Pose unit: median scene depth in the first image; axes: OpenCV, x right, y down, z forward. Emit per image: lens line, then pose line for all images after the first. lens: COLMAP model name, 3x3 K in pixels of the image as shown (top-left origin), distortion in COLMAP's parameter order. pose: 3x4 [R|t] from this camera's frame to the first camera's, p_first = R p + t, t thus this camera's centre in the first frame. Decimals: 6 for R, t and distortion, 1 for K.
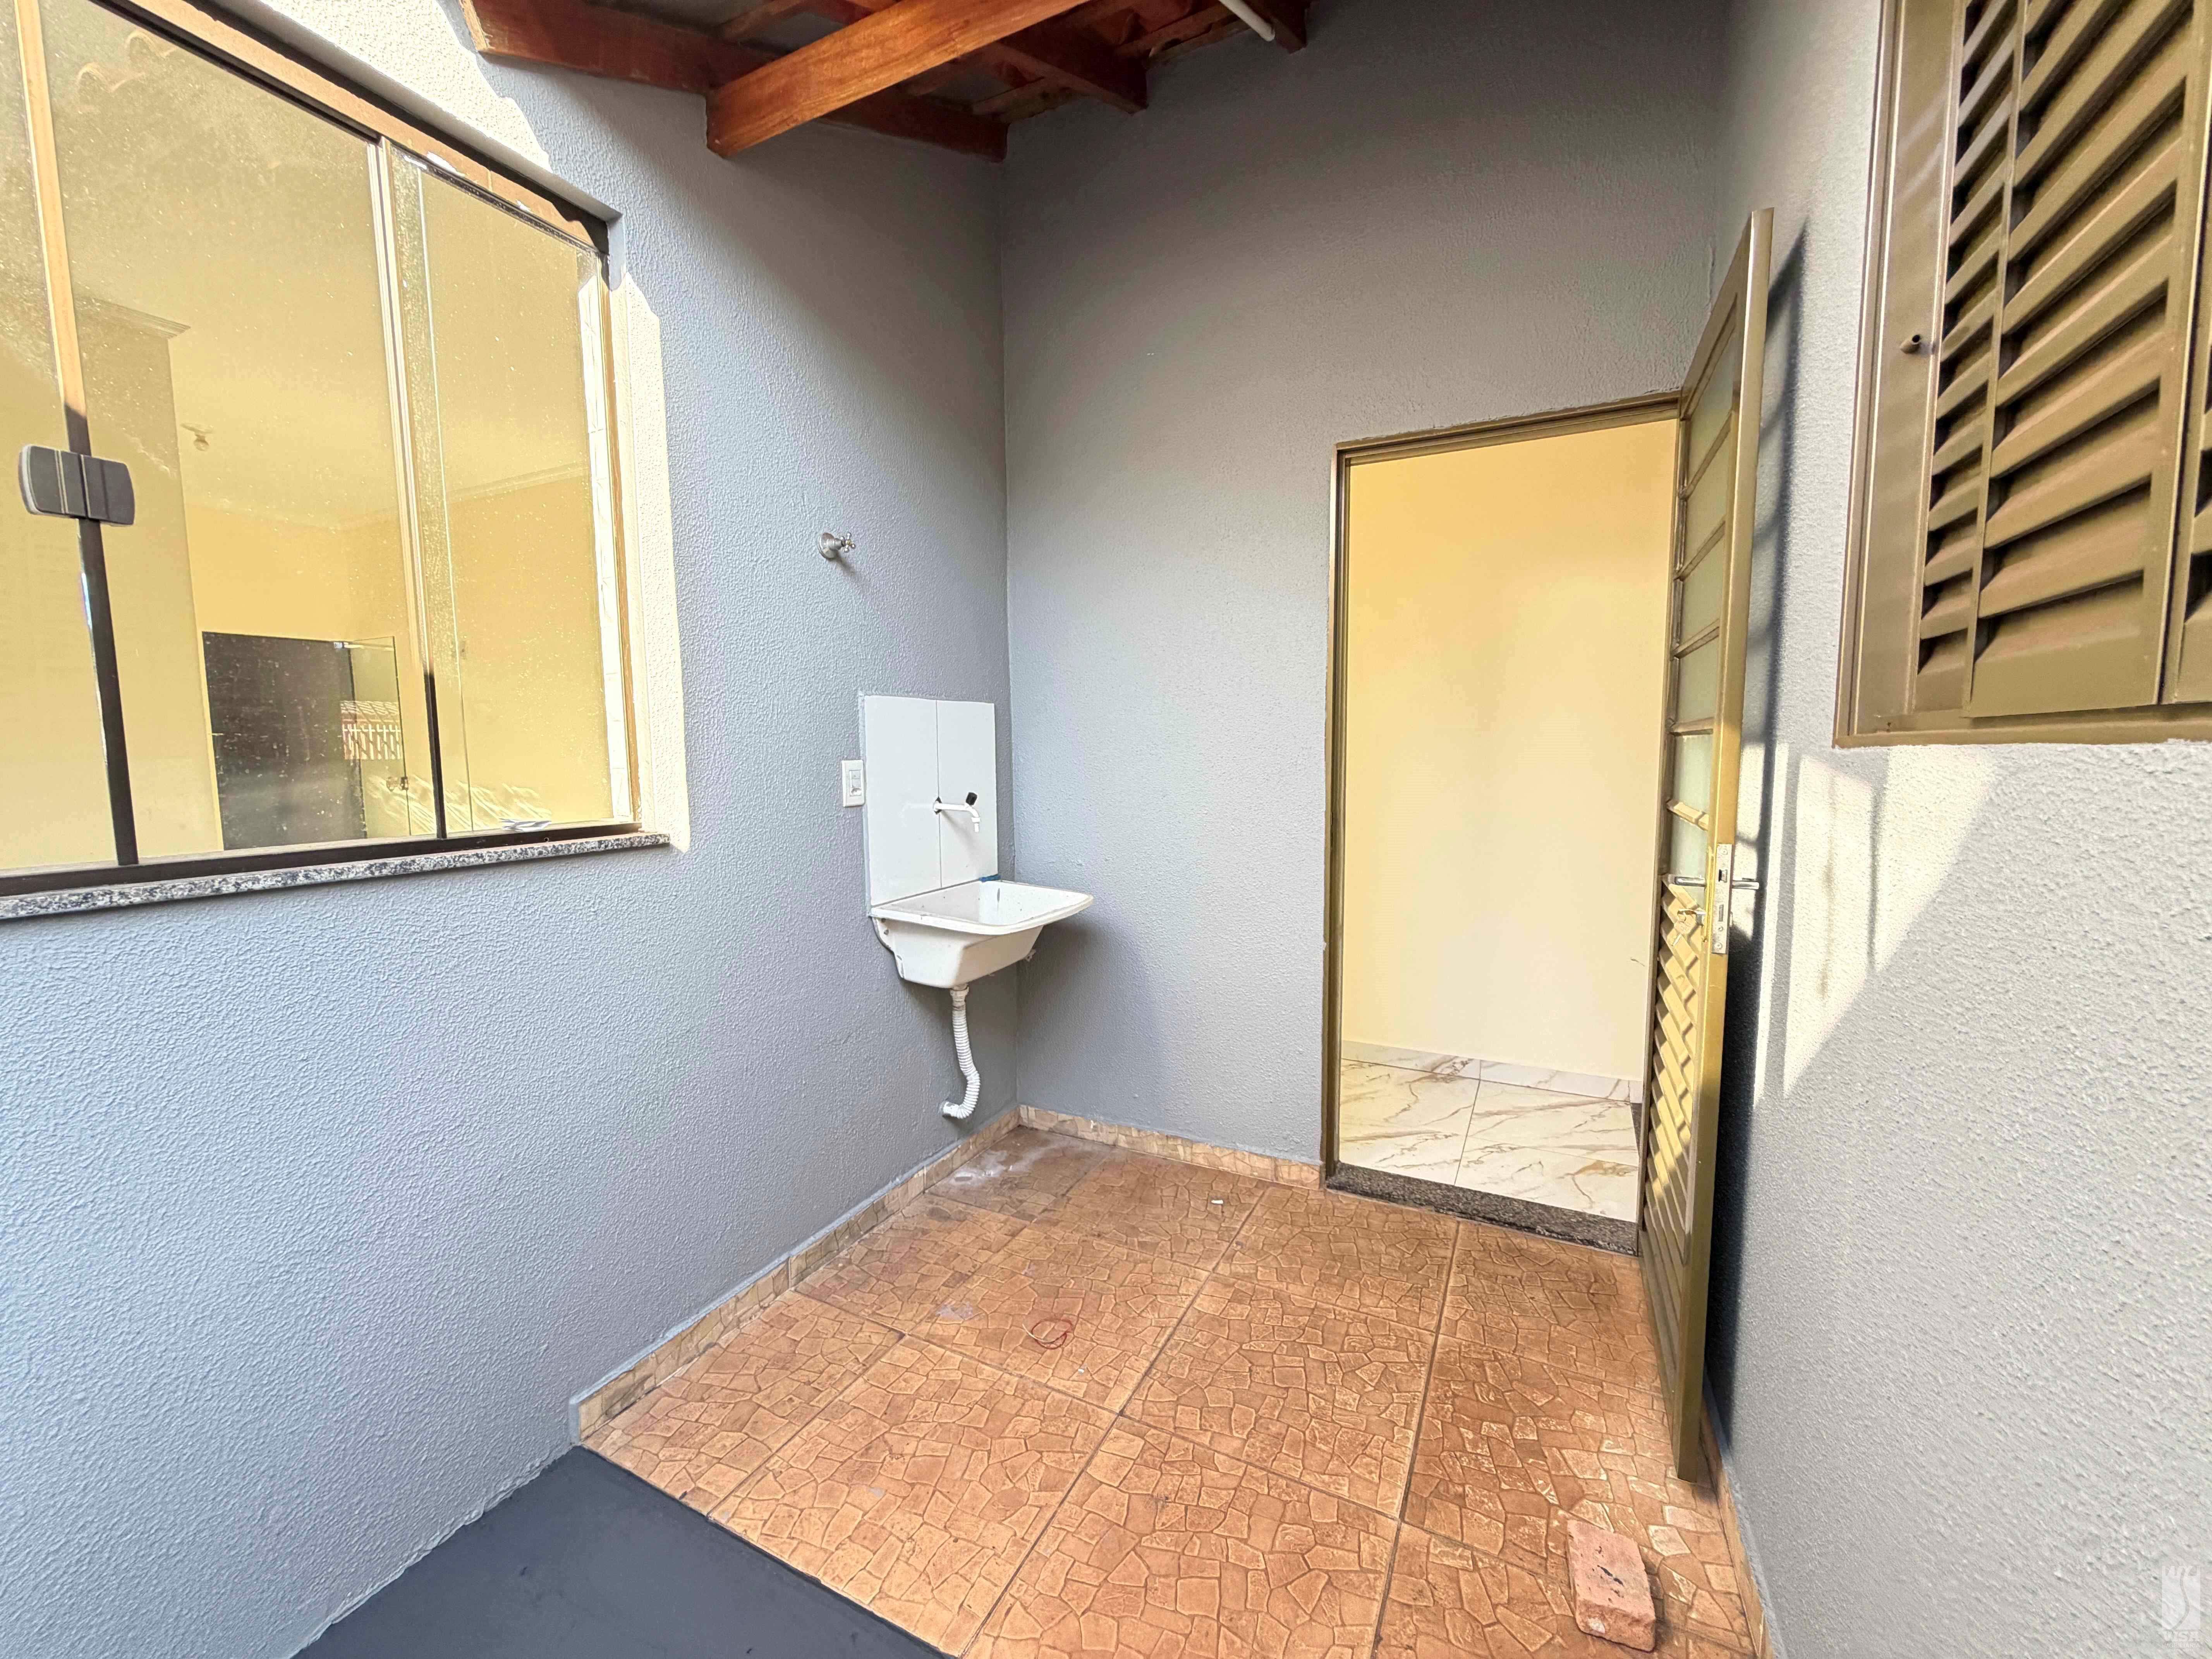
lens RADIAL K [[884.0, 0, 1104.6], [0, 884.0, 826.1], [0, 0, 1]] dist [0.001762, 0.000650]
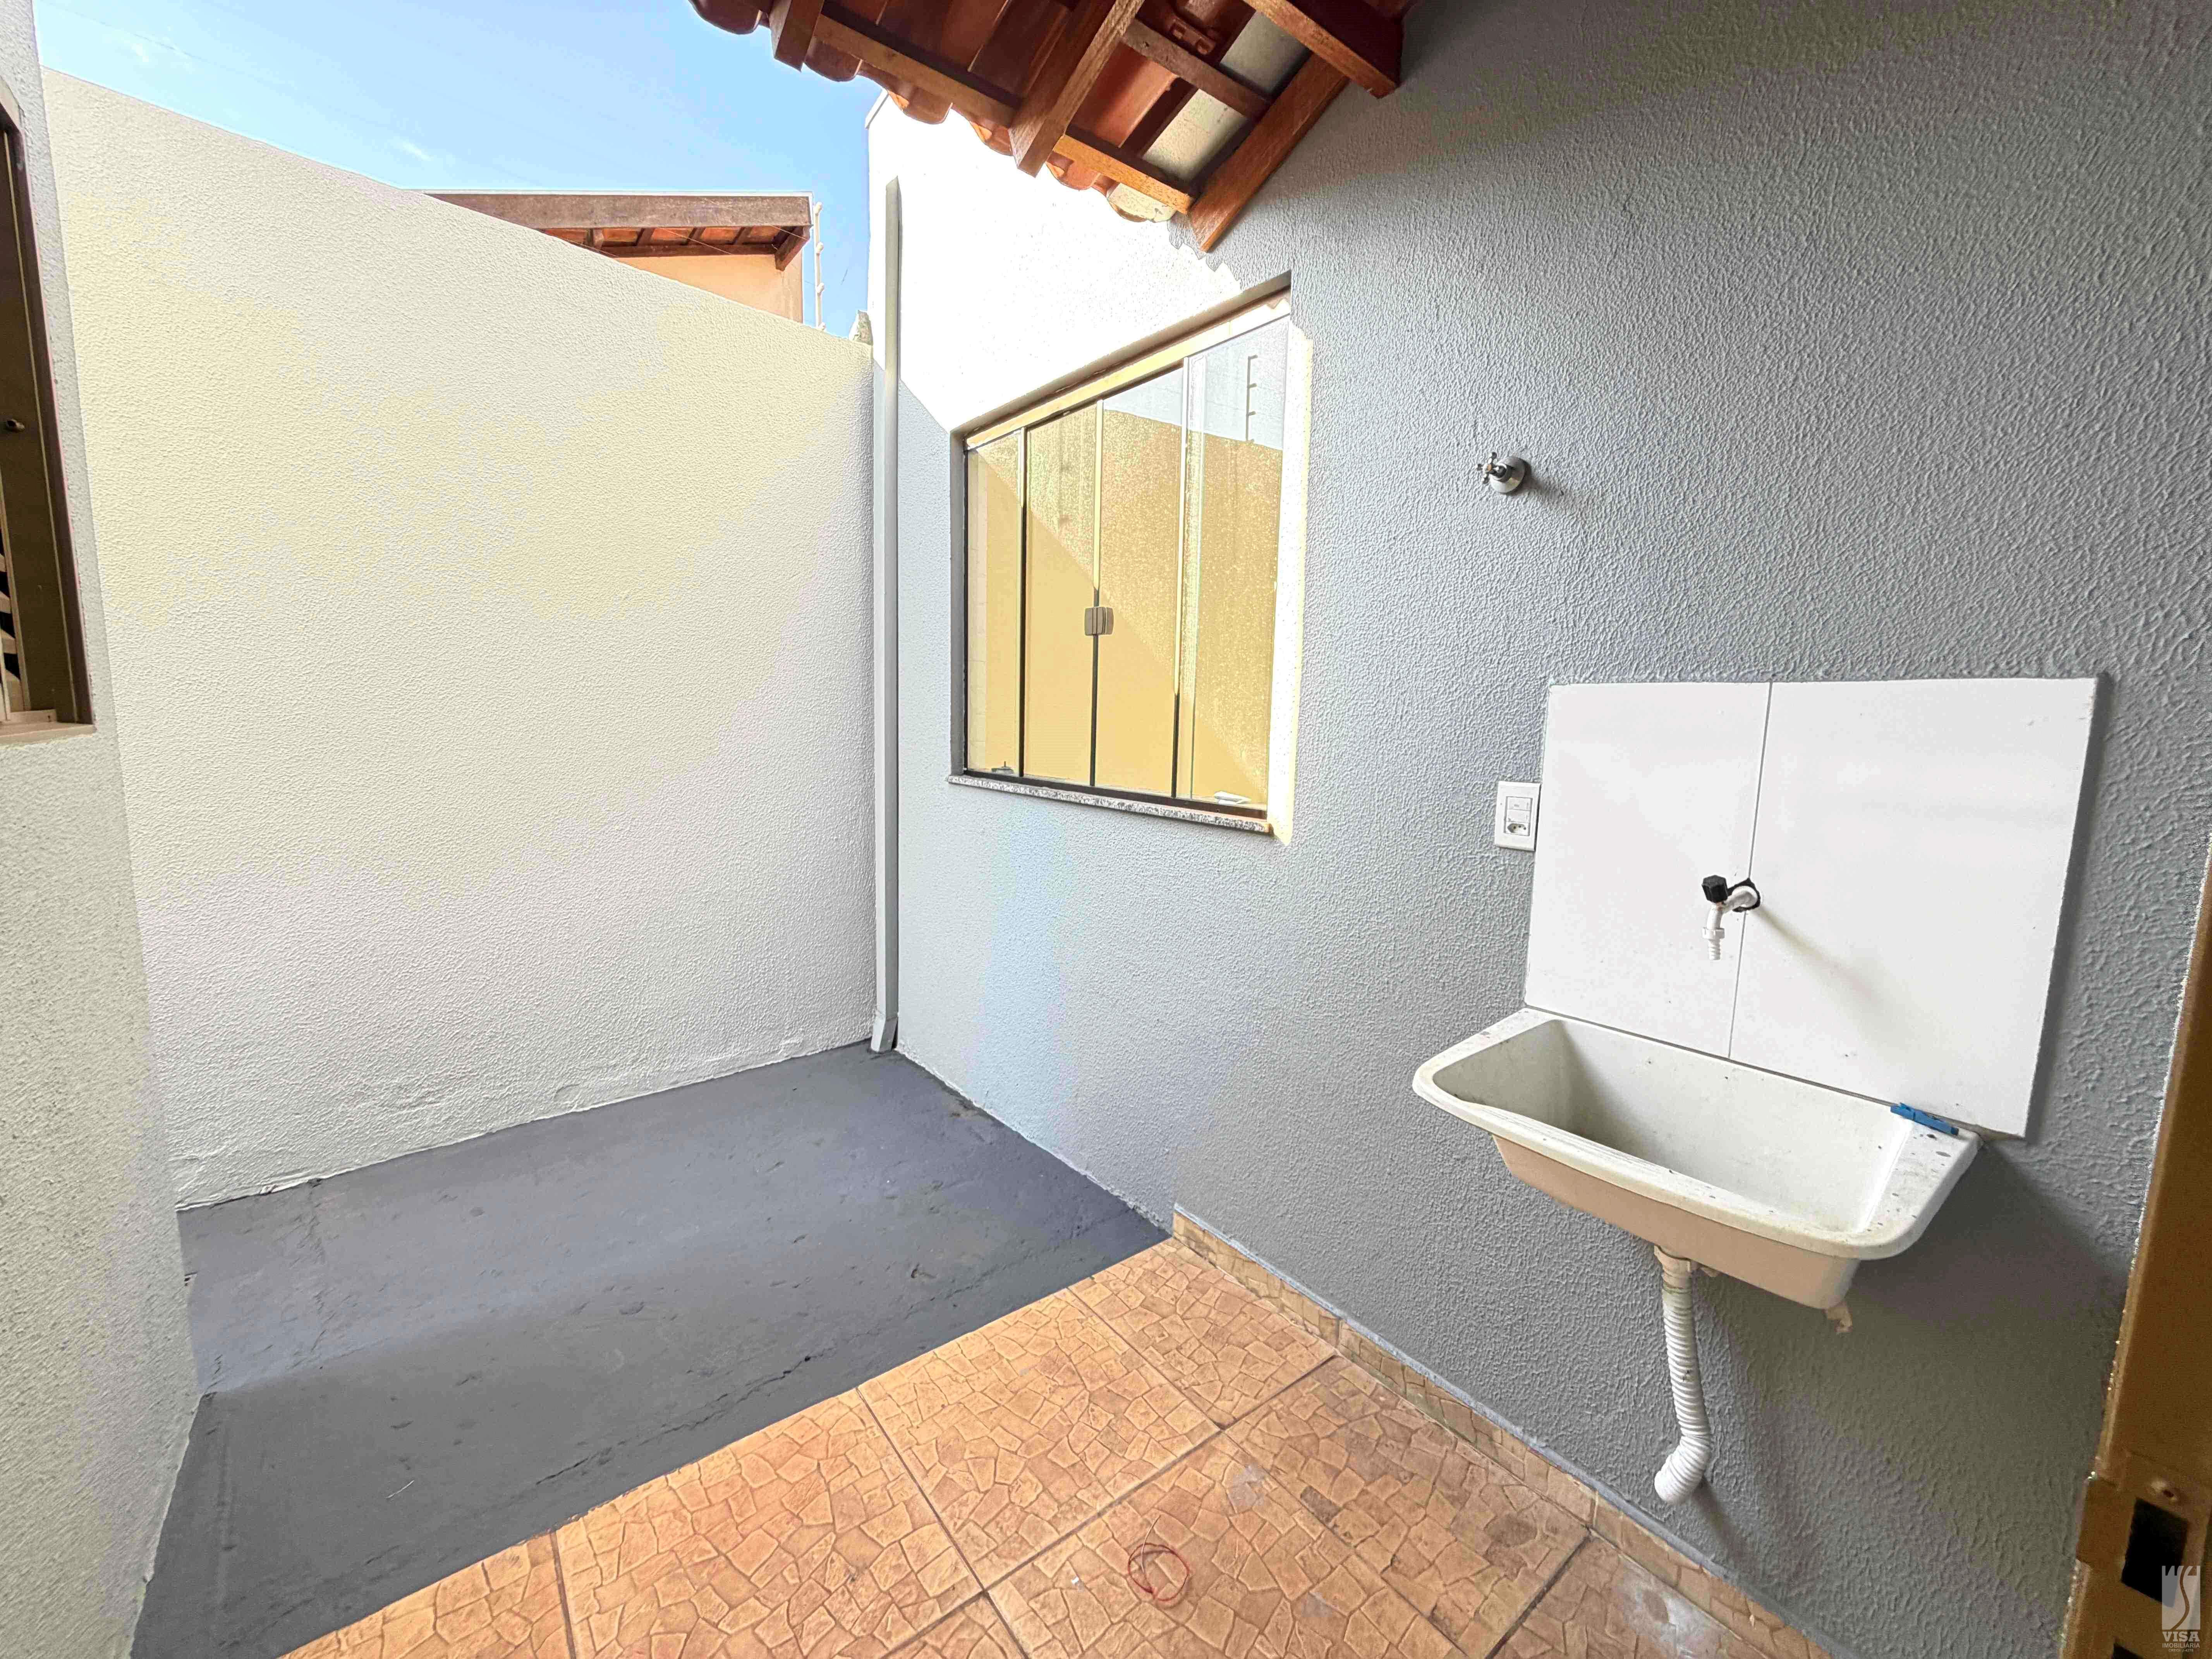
lens RADIAL K [[884.0, 0, 1105.5], [0, 884.0, 827.8], [0, 0, 1]] dist [0.001762, 0.000650]
pose [[-0.430678, 0.114305, -0.895238, 0.598873], [-0.102108, 0.979407, 0.174173, -0.162469], [0.896711, 0.166424, -0.410137, 1.288297]]
